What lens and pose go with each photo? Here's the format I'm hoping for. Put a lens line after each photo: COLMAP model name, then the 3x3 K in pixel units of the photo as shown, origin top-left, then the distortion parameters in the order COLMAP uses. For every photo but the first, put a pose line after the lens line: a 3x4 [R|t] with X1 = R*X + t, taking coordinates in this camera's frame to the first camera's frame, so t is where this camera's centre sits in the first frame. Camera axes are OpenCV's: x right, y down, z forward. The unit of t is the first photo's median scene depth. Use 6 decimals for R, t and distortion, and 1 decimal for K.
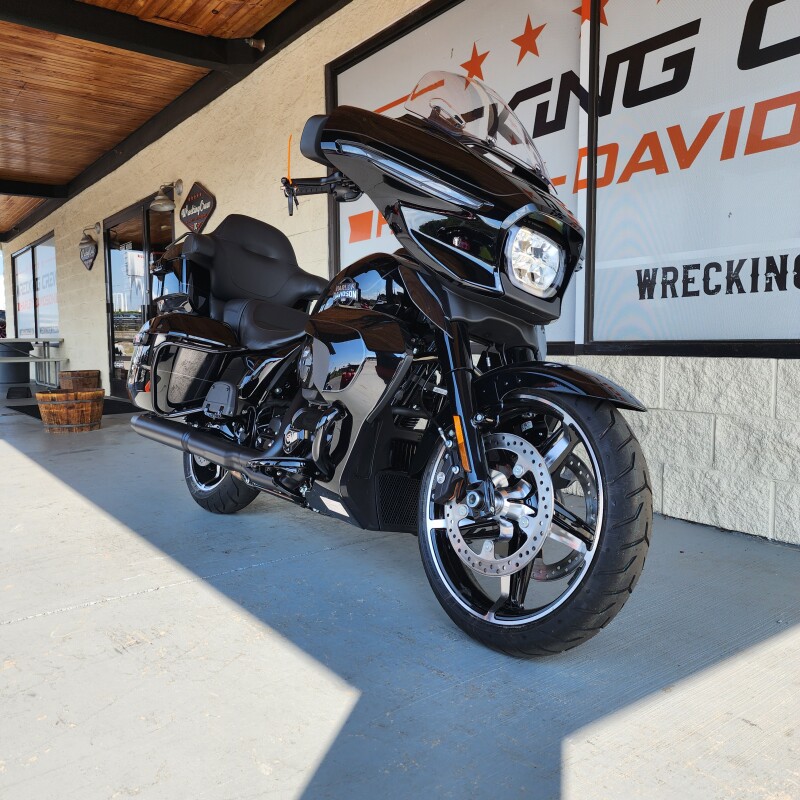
lens RADIAL K [[713.8, 0, 400.0], [0, 713.8, 400.0], [0, 0, 1]] dist [0.037546, -0.005958]
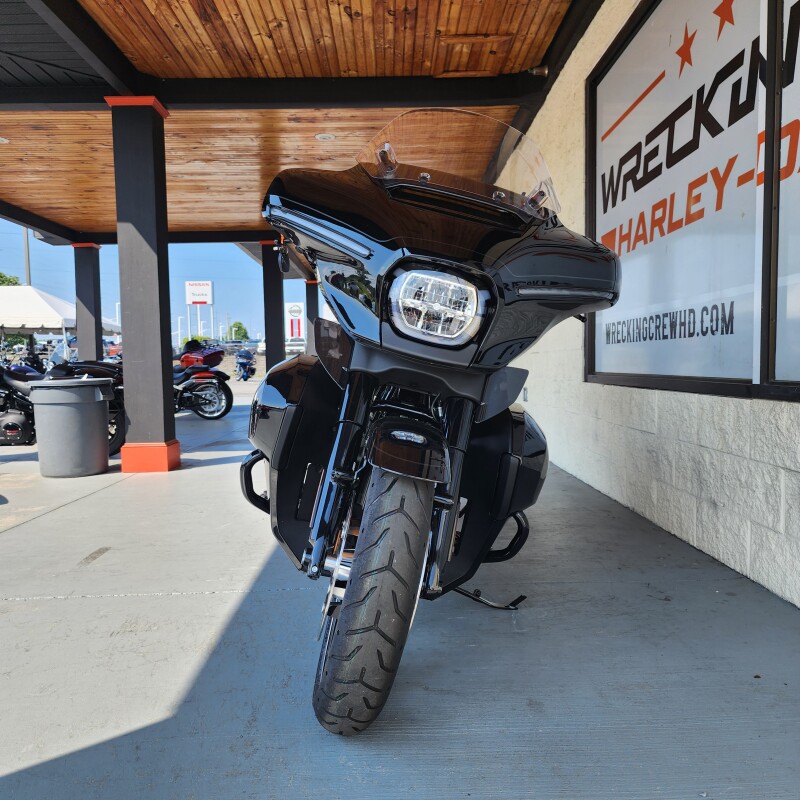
lens RADIAL K [[723.9, 0, 397.5], [0, 723.9, 410.2], [0, 0, 1]] dist [0.049751, -0.030385]
pose [[0.809045, 0.034535, -0.586731, 0.445794], [-0.041573, 0.999134, 0.001484, -0.038928], [0.586274, 0.023192, 0.809780, 0.146346]]
